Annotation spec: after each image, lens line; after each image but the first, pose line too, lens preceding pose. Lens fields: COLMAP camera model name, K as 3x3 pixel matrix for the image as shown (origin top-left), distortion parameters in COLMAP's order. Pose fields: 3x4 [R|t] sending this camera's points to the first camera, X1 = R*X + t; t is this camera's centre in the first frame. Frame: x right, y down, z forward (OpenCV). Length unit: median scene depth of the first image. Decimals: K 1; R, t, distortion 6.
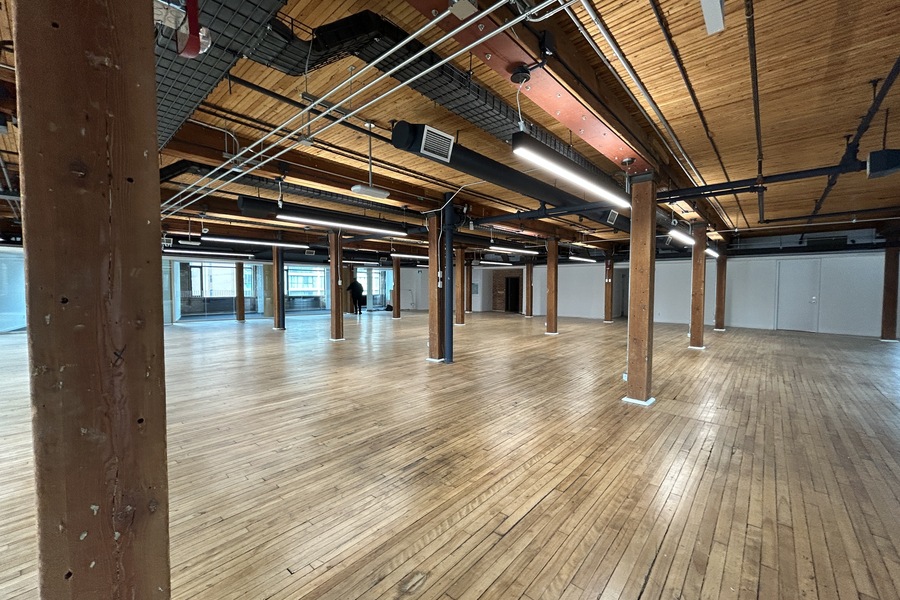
lens RADIAL K [[366.1, 0, 450.0], [0, 366.1, 300.0], [0, 0, 1]] dist [0.009051, -0.000628]
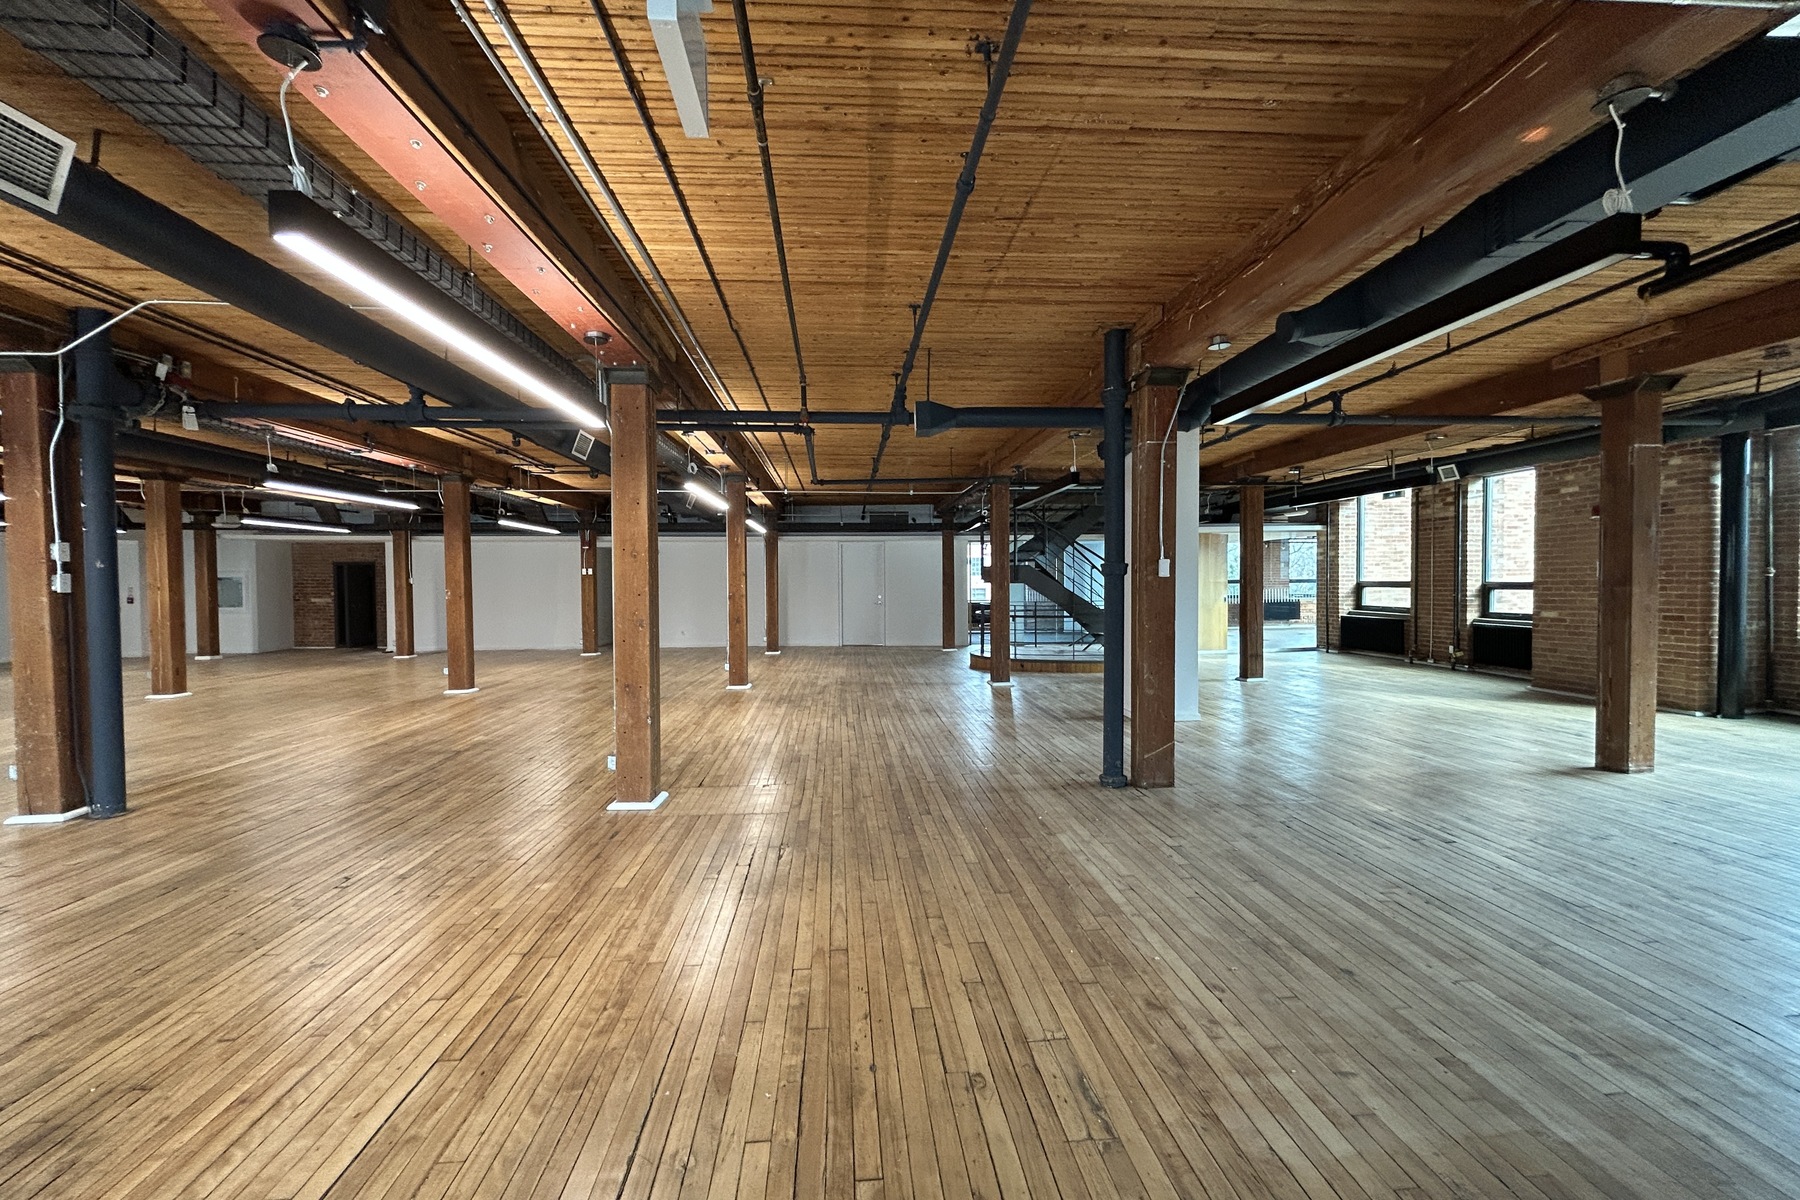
lens RADIAL K [[732.2, 0, 900.0], [0, 732.2, 600.0], [0, 0, 1]] dist [0.009051, -0.000628]
pose [[0.695595, -0.026316, 0.717952, 0.033613], [0.036119, 0.999346, 0.001635, -0.002077], [-0.717525, 0.024794, 0.696091, 0.003330]]
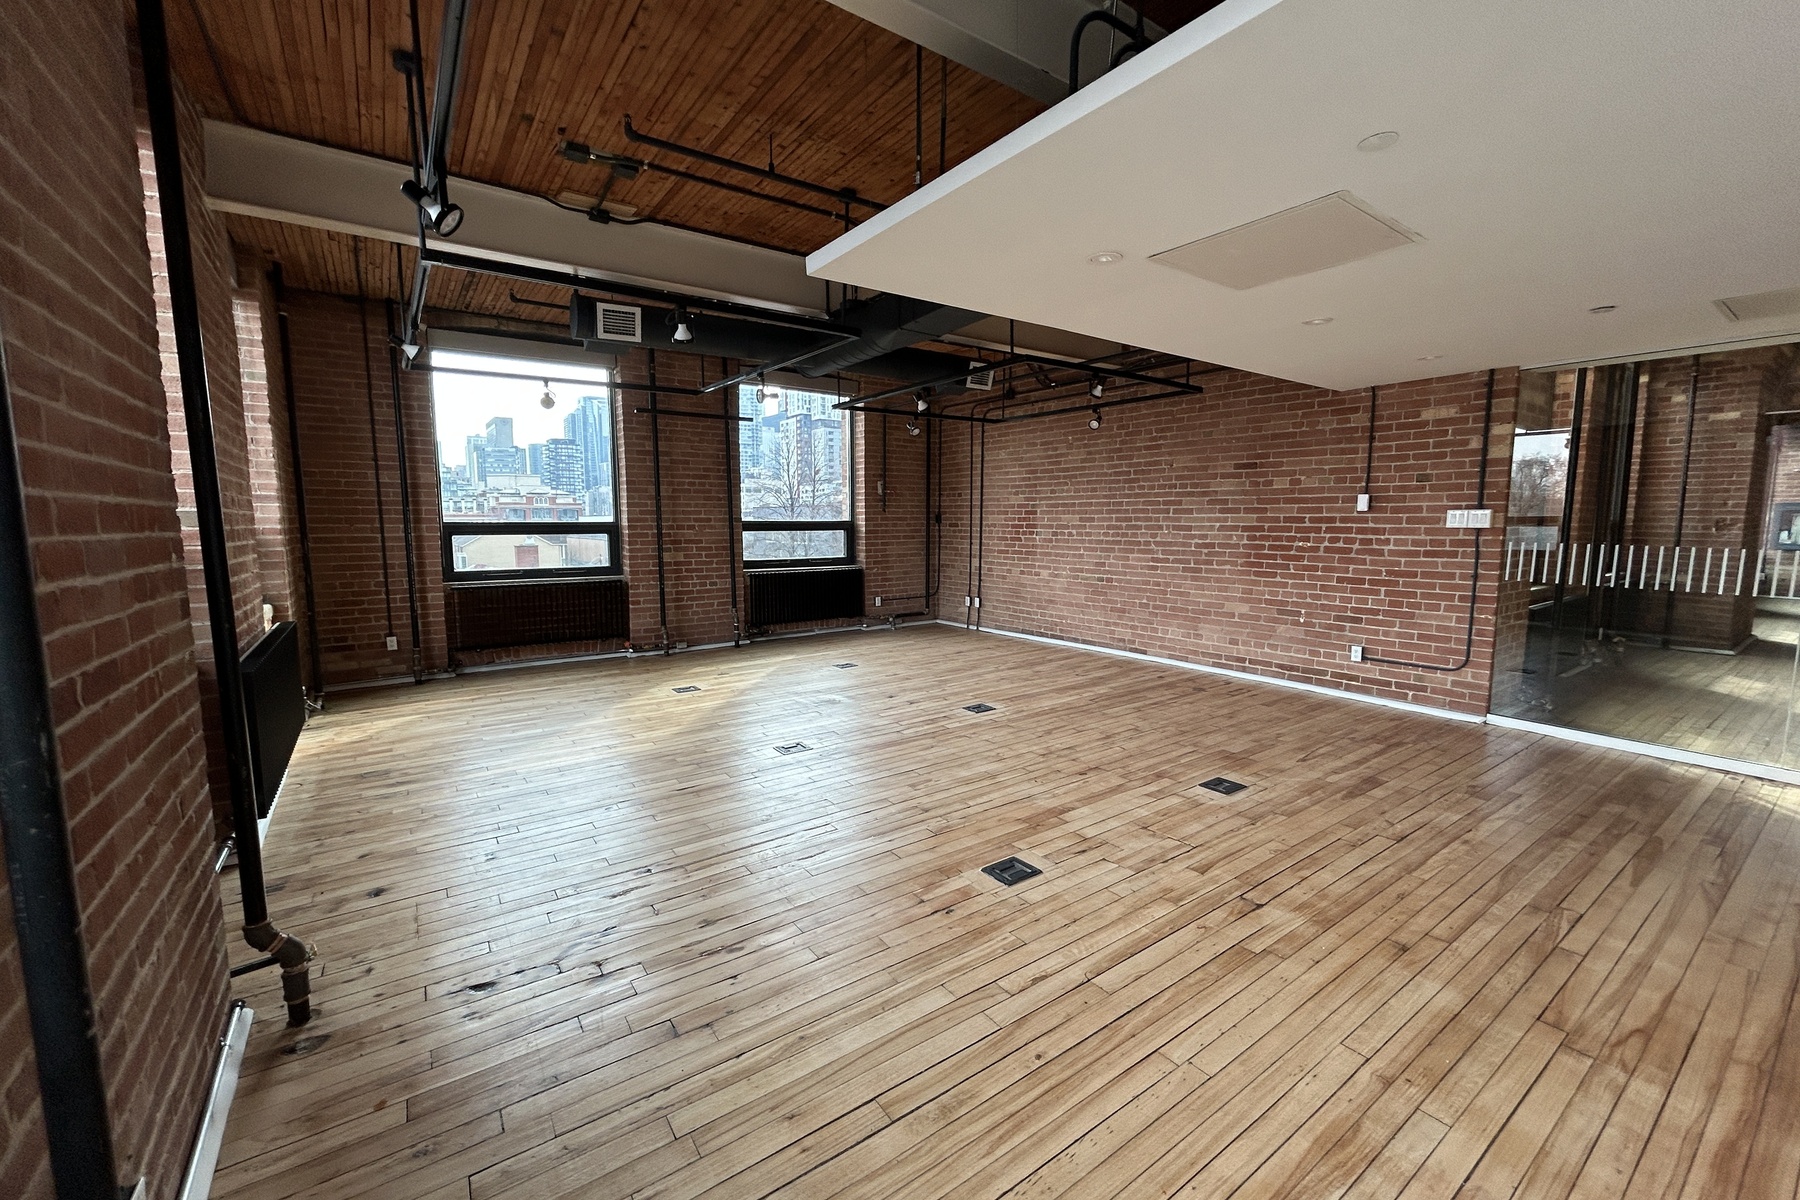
lens RADIAL K [[732.2, 0, 900.0], [0, 732.2, 600.0], [0, 0, 1]] dist [0.009051, -0.000628]
pose [[-0.974144, -0.024042, 0.224645, 0.179023], [0.009682, 0.988966, 0.147829, -0.005726], [-0.225720, 0.146181, -0.963162, 0.129581]]
